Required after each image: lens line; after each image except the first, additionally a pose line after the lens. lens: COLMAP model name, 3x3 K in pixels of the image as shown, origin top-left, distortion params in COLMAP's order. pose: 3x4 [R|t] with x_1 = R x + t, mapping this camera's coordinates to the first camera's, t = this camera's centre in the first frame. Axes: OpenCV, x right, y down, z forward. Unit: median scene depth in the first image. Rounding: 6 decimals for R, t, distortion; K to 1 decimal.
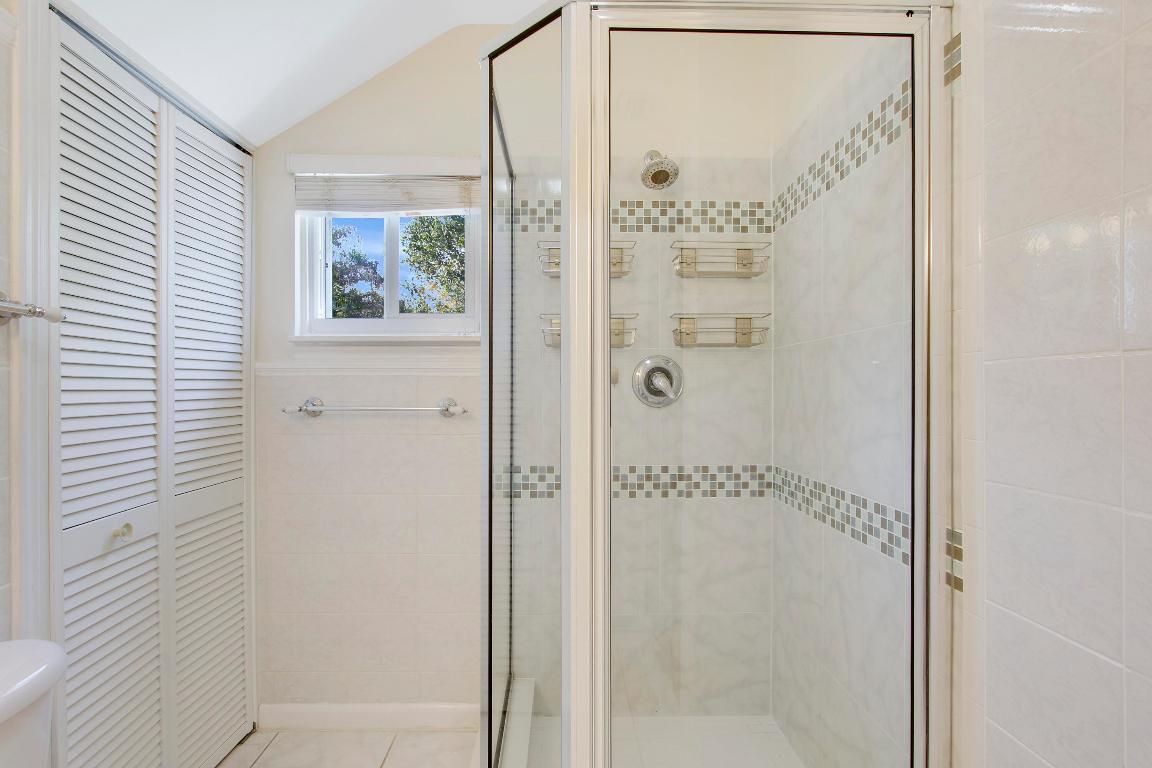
lens RADIAL K [[605.9, 0, 573.9], [0, 605.9, 388.4], [0, 0, 1]] dist [-0.010553, 0.002196]
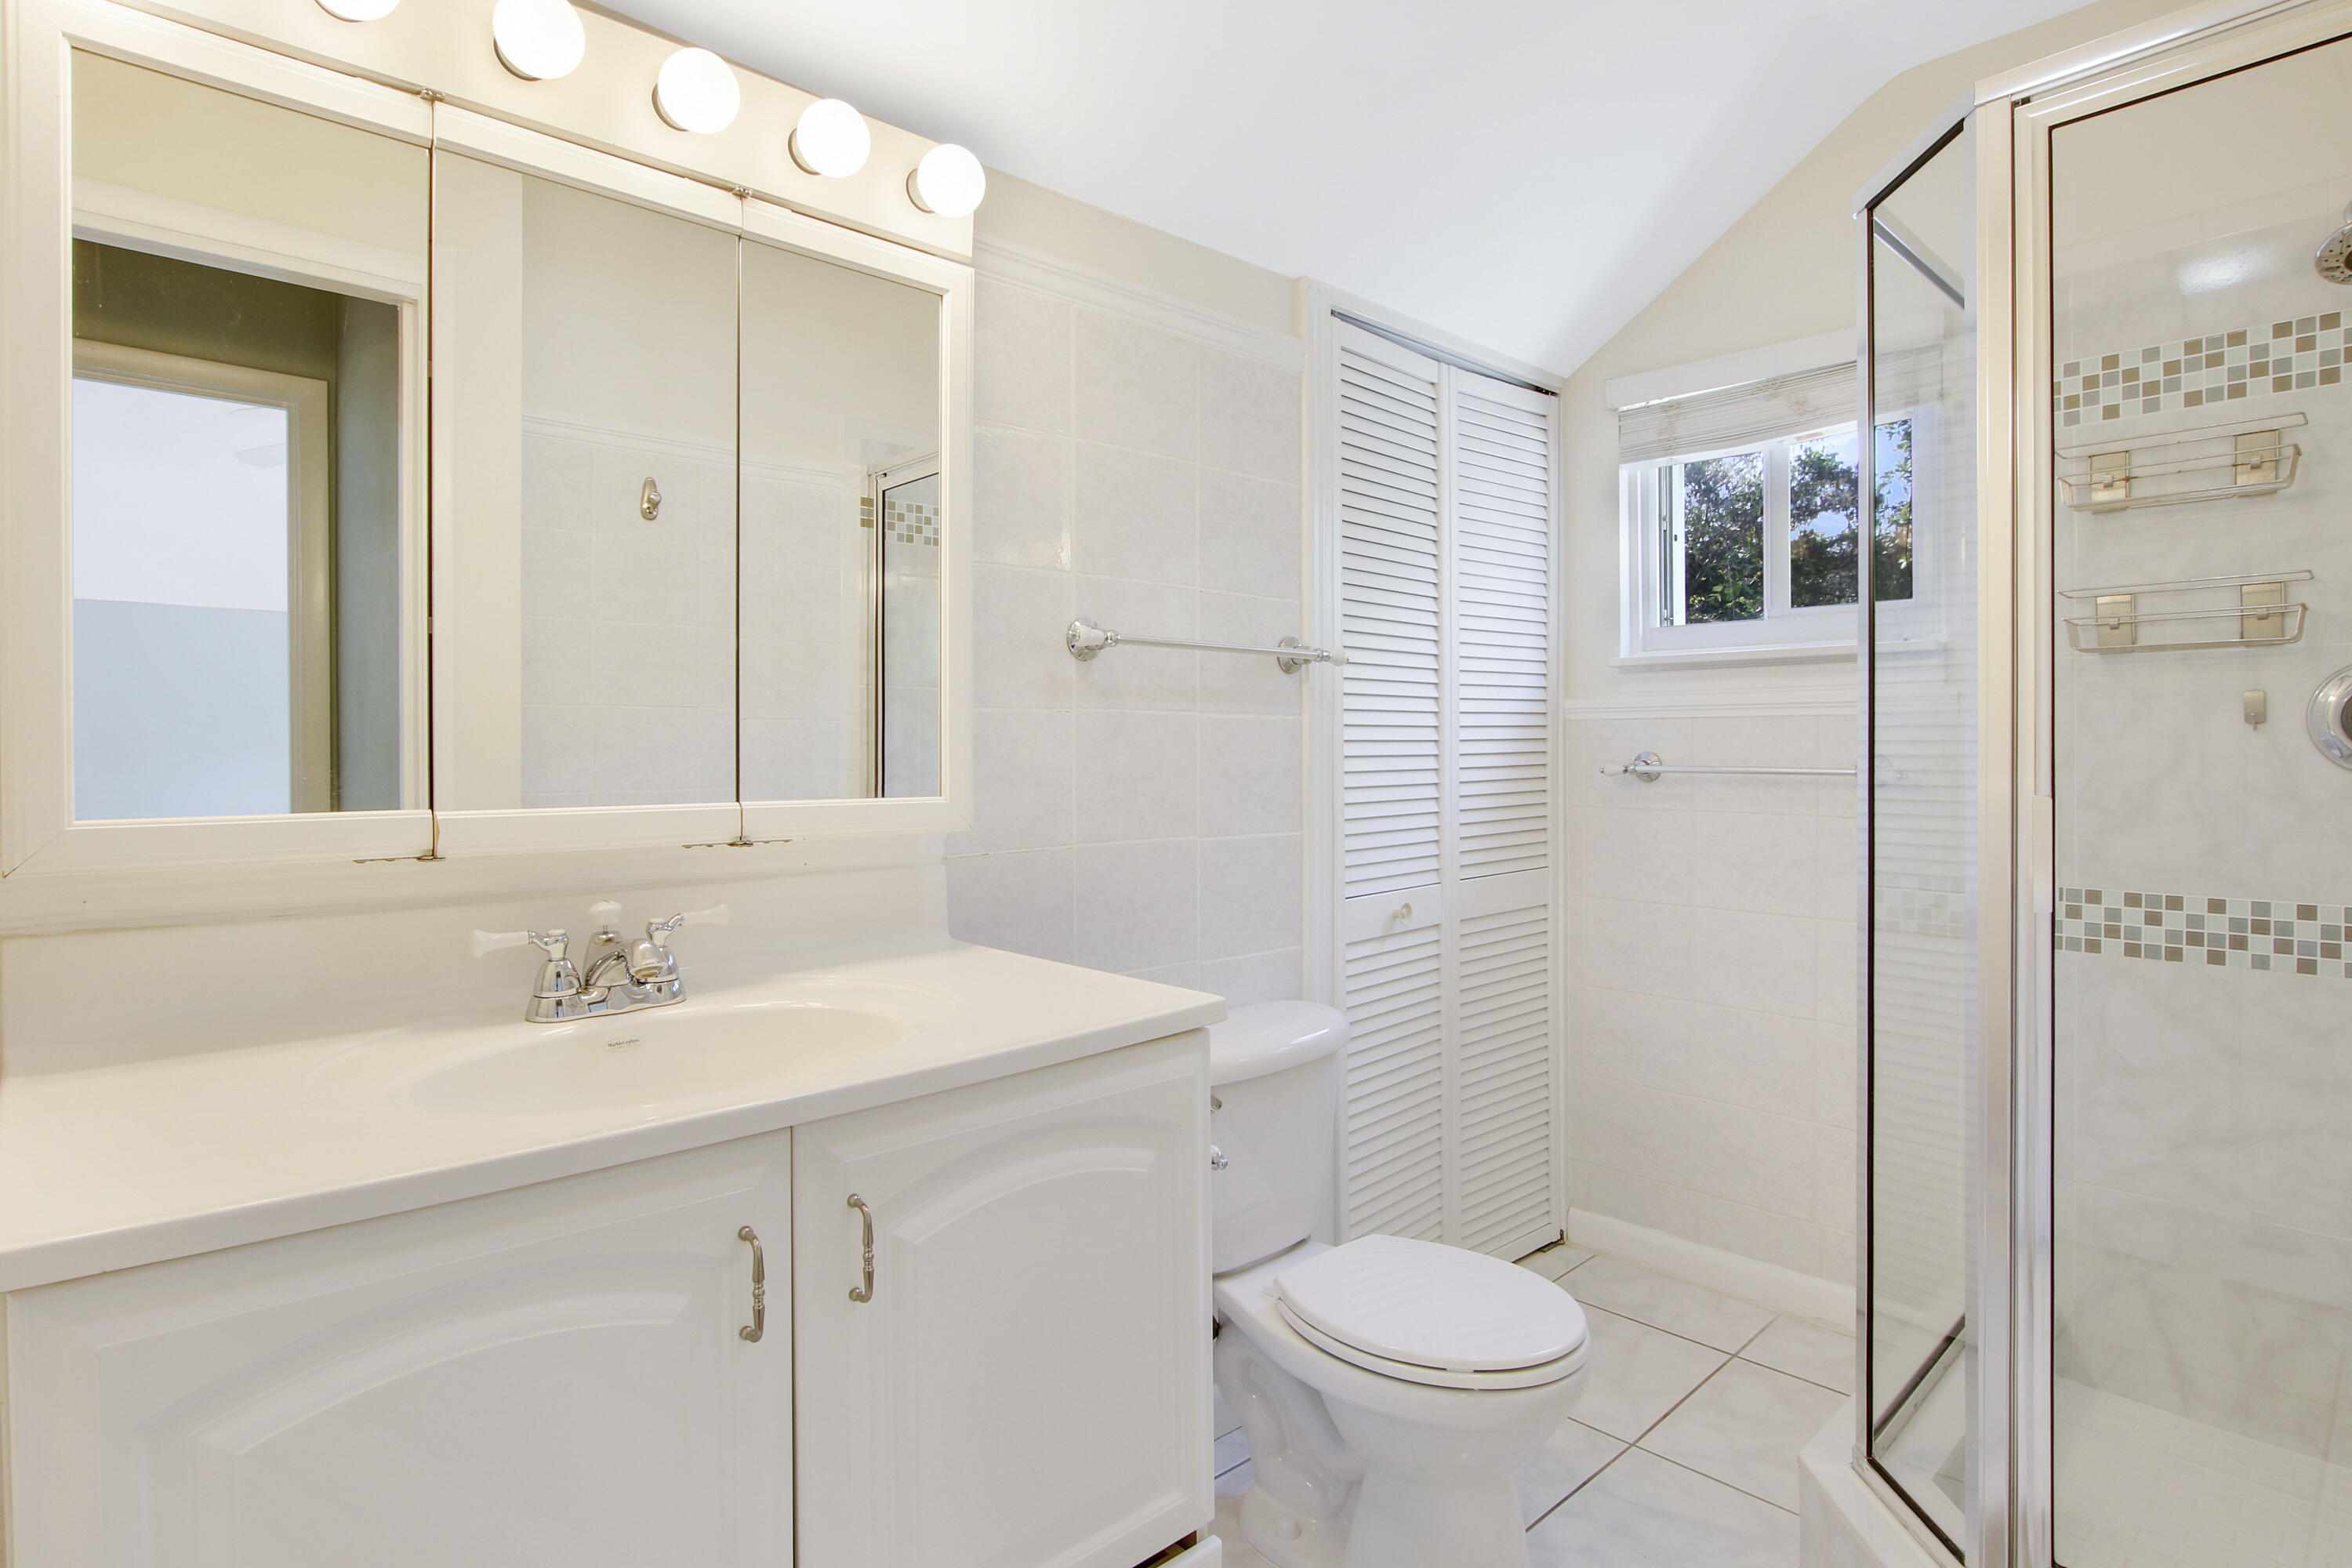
lens RADIAL K [[1218.5, 0, 1189.4], [0, 1218.5, 765.3], [0, 0, 1]] dist [-0.023945, -0.000733]
pose [[0.676618, 0.008874, -0.736281, 0.196311], [0.006092, 0.999826, 0.017650, 0.003798], [0.736309, -0.016428, 0.676446, -0.238141]]
